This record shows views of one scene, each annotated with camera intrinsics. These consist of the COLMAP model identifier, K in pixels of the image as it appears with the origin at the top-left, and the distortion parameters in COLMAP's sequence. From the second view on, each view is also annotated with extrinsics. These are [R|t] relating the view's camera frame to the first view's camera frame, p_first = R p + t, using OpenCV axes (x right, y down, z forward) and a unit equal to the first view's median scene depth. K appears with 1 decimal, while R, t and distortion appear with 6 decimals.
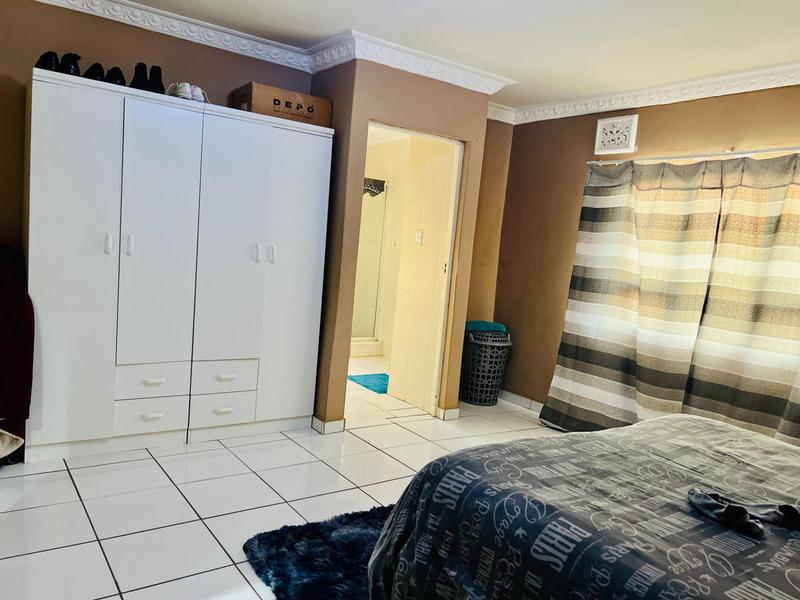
lens RADIAL K [[605.8, 0, 400.0], [0, 605.8, 300.0], [0, 0, 1]] dist [0.042958, -0.065960]
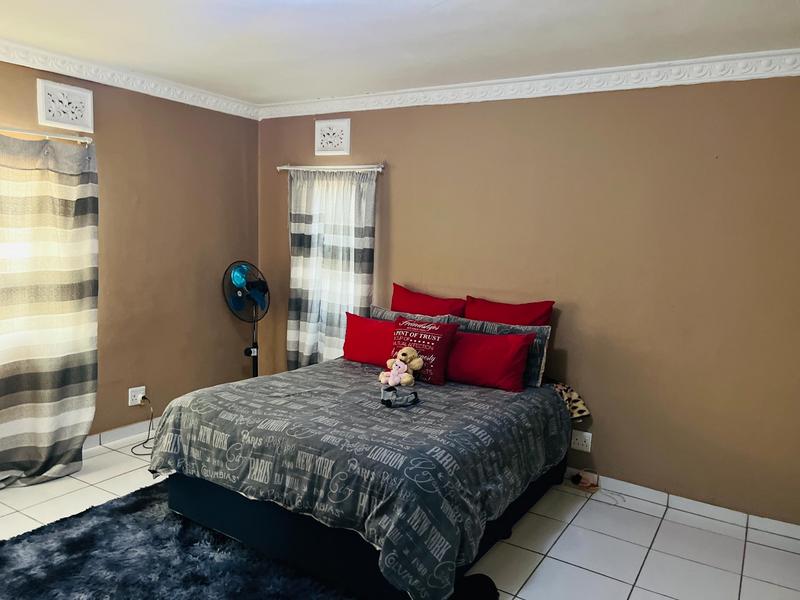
lens RADIAL K [[605.8, 0, 400.0], [0, 605.8, 300.0], [0, 0, 1]] dist [0.042958, -0.065960]
pose [[-0.378159, -0.208134, 0.902040, -0.986502], [0.016822, 0.972692, 0.231488, -0.358036], [-0.925588, 0.102713, -0.364331, 1.442006]]
